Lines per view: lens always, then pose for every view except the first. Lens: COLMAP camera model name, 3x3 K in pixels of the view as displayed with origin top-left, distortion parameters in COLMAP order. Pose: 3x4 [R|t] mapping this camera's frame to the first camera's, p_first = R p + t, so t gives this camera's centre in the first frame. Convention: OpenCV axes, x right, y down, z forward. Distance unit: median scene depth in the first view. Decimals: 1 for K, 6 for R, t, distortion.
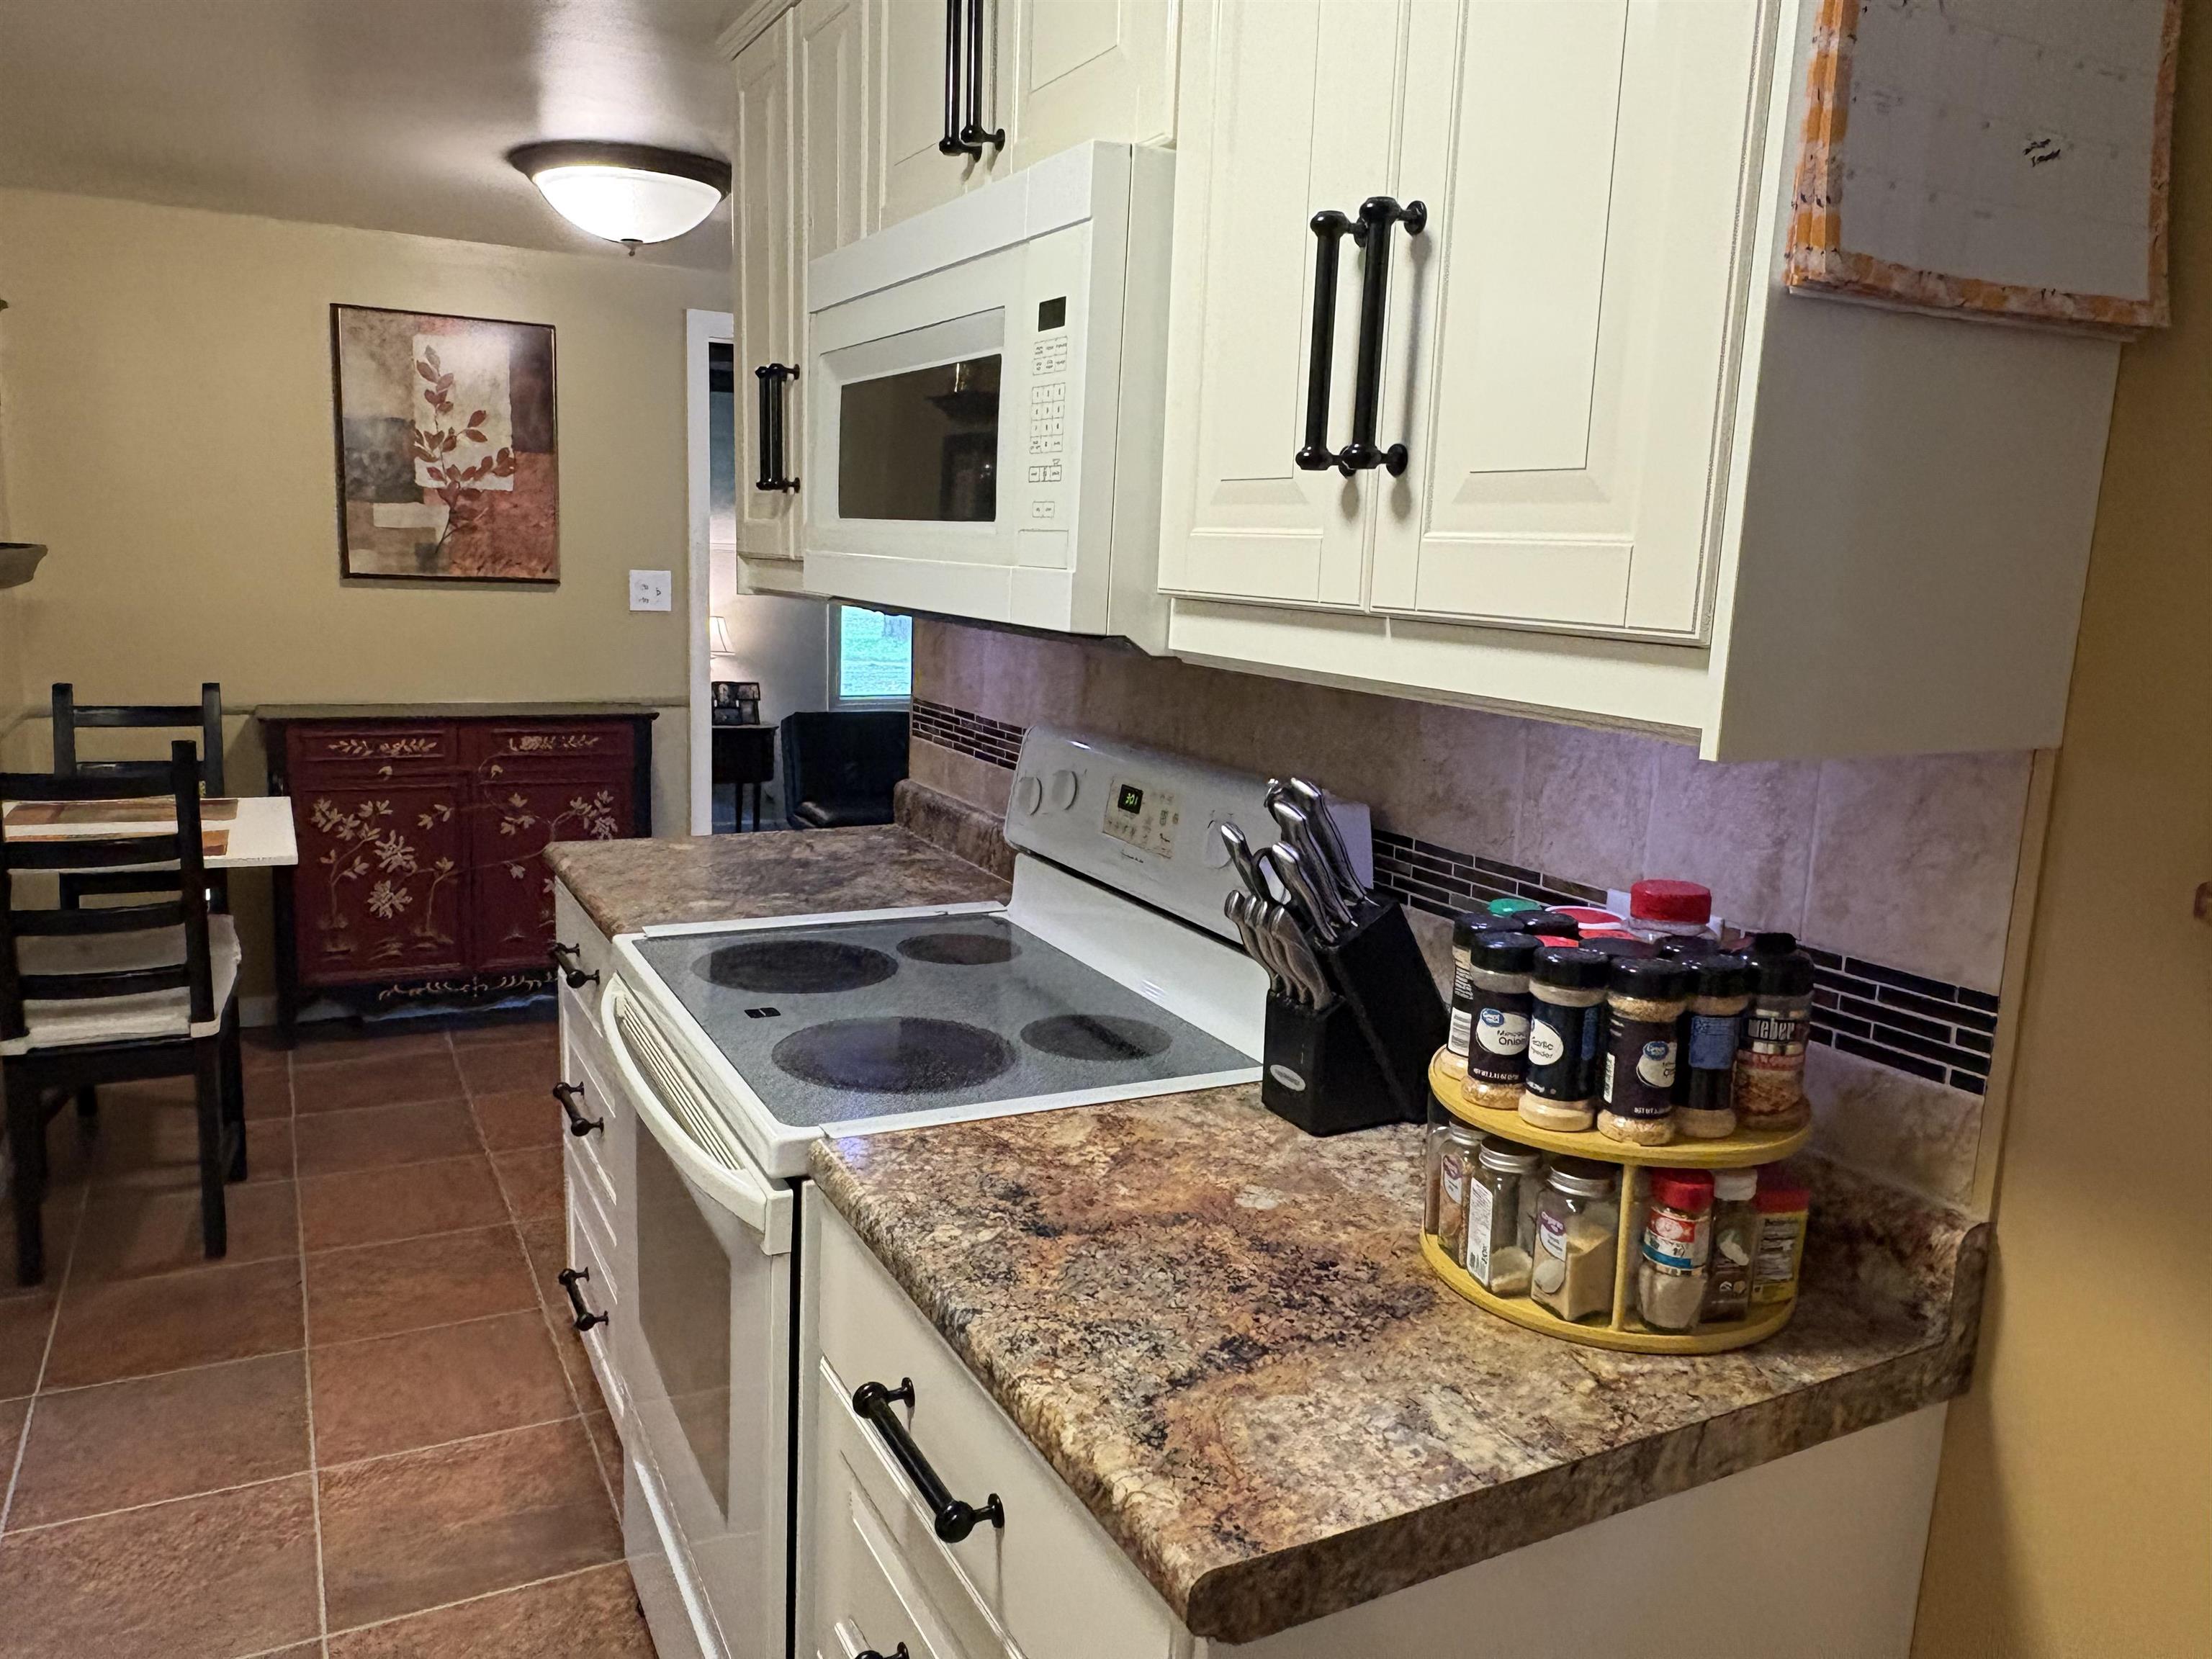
lens RADIAL K [[1565.6, 0, 1102.9], [0, 1565.6, 831.2], [0, 0, 1]] dist [-0.002001, -0.002122]
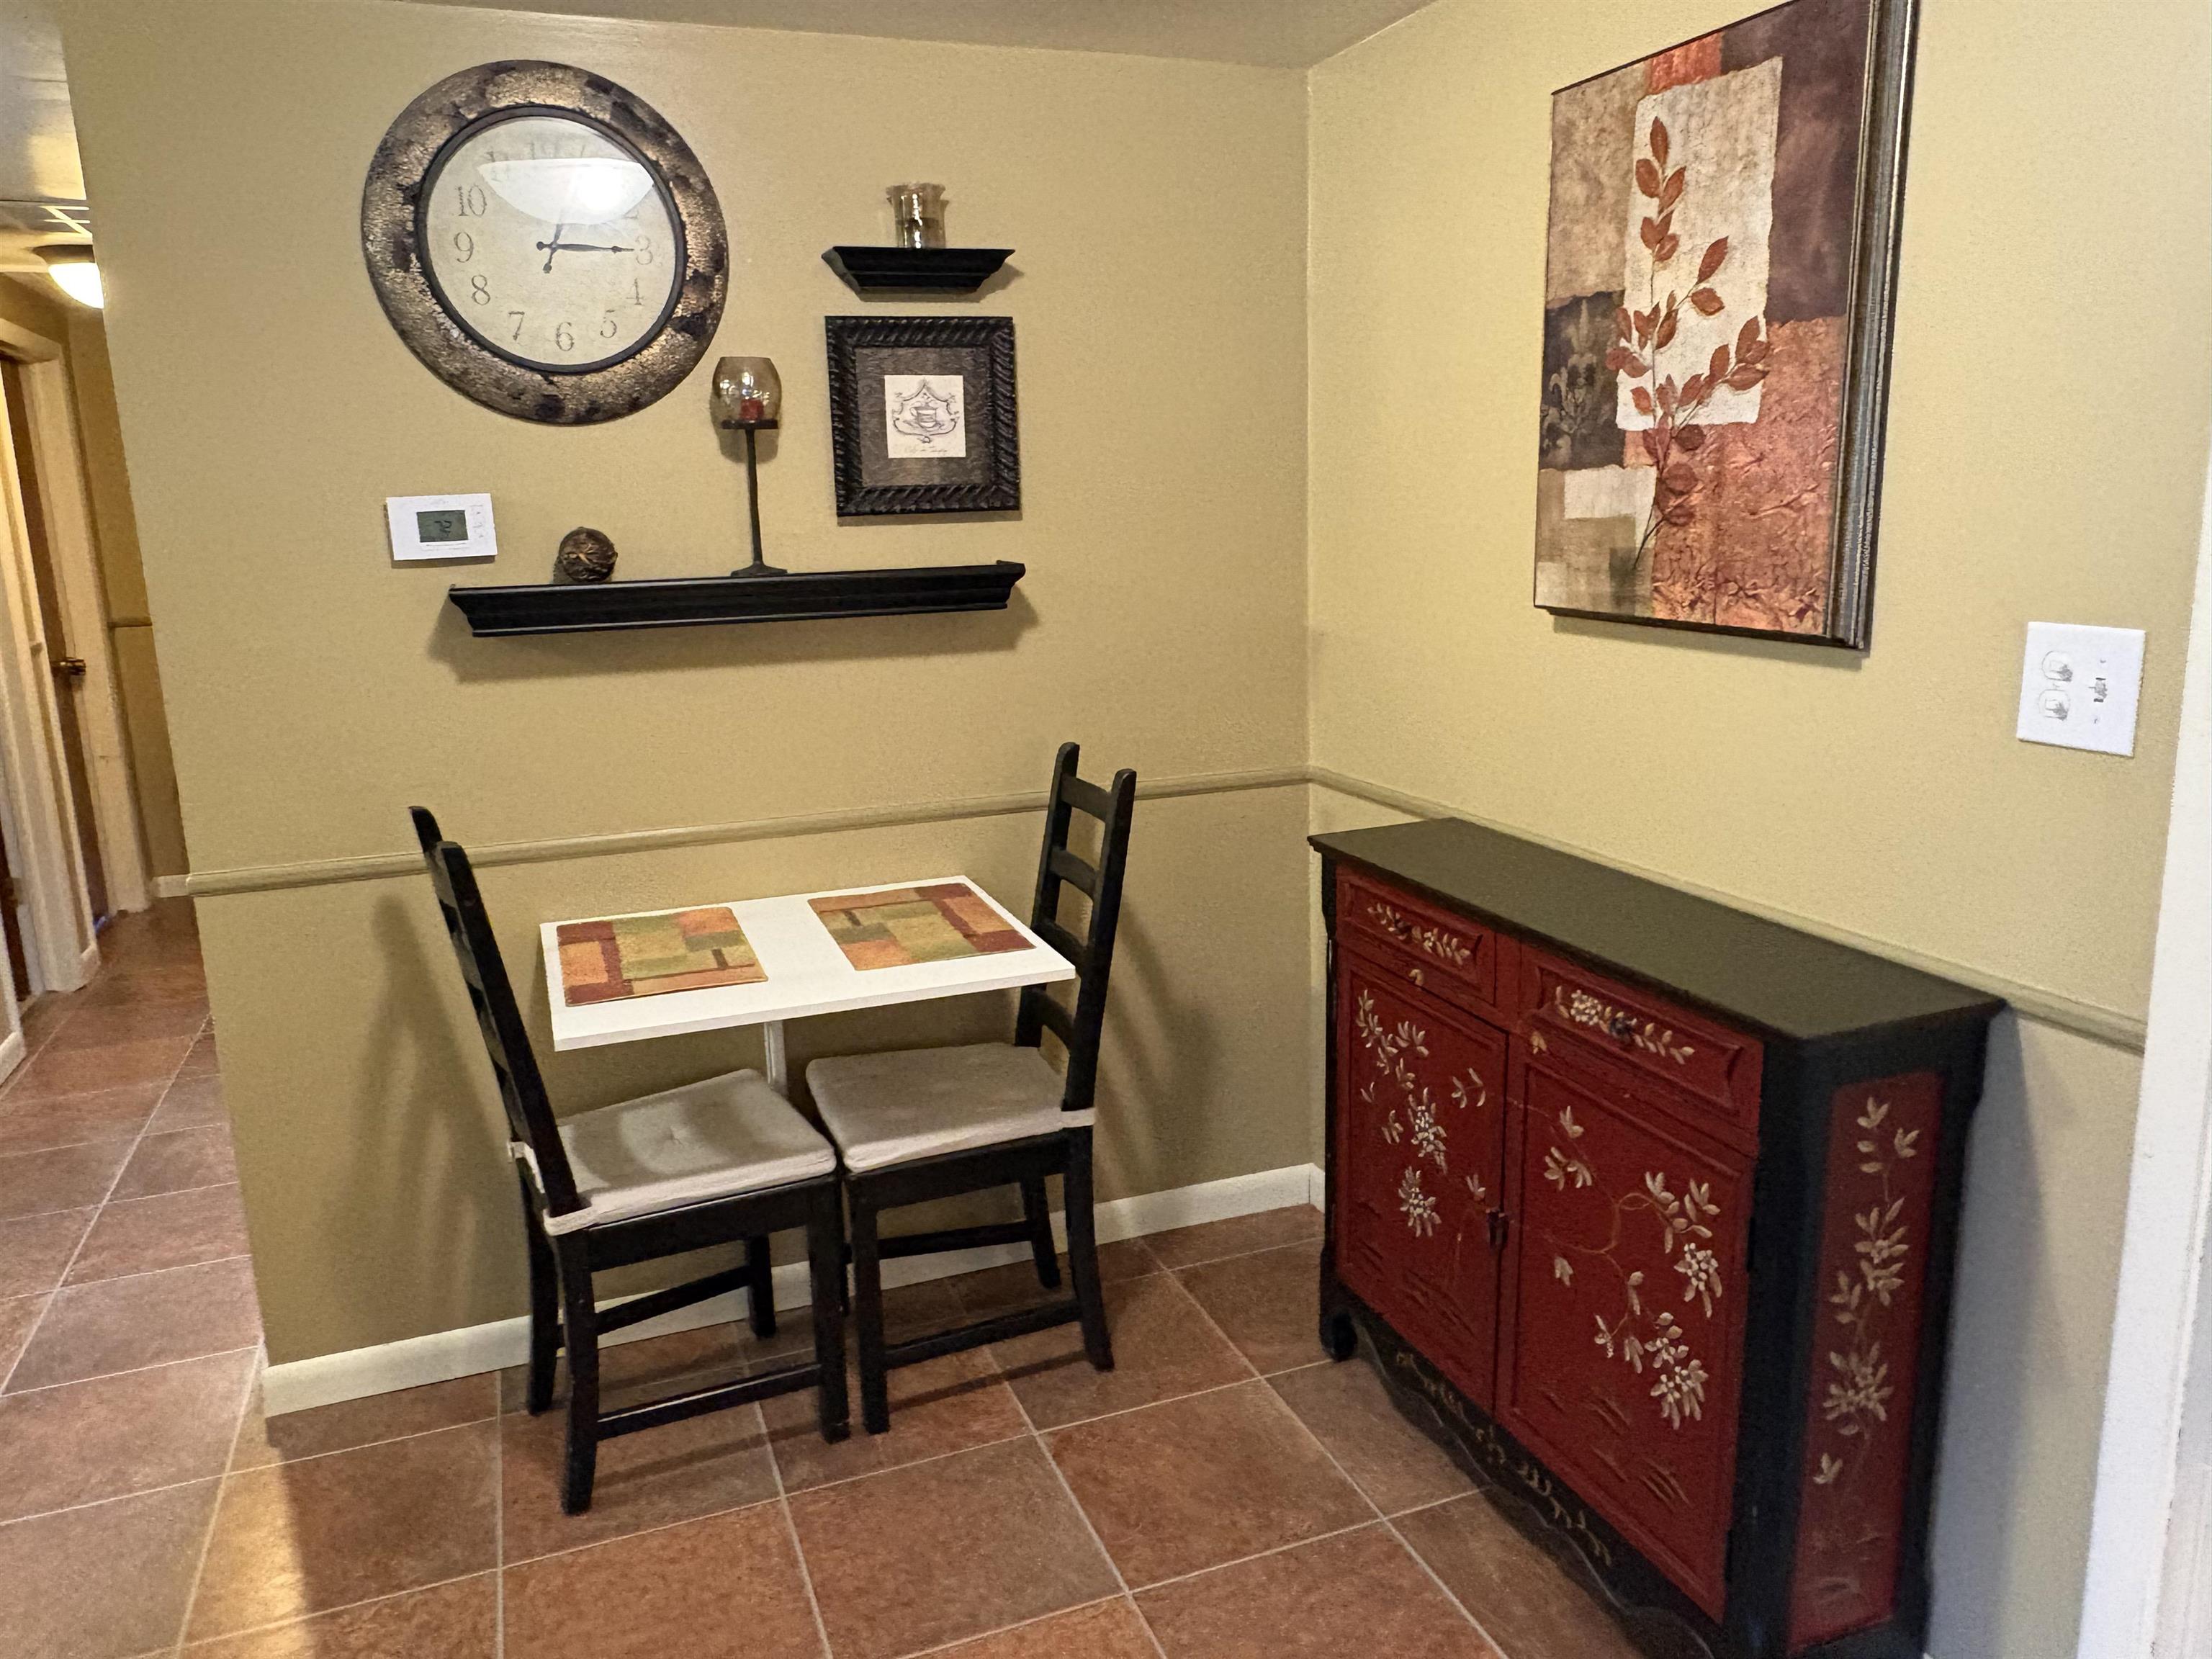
lens RADIAL K [[1565.6, 0, 1110.2], [0, 1565.6, 806.8], [0, 0, 1]] dist [-0.002001, -0.002122]
pose [[-0.108198, 0.163801, -0.980542, 0.066365], [-0.156262, 0.971269, 0.179495, -0.169071], [0.981772, 0.172643, -0.079493, 0.898798]]
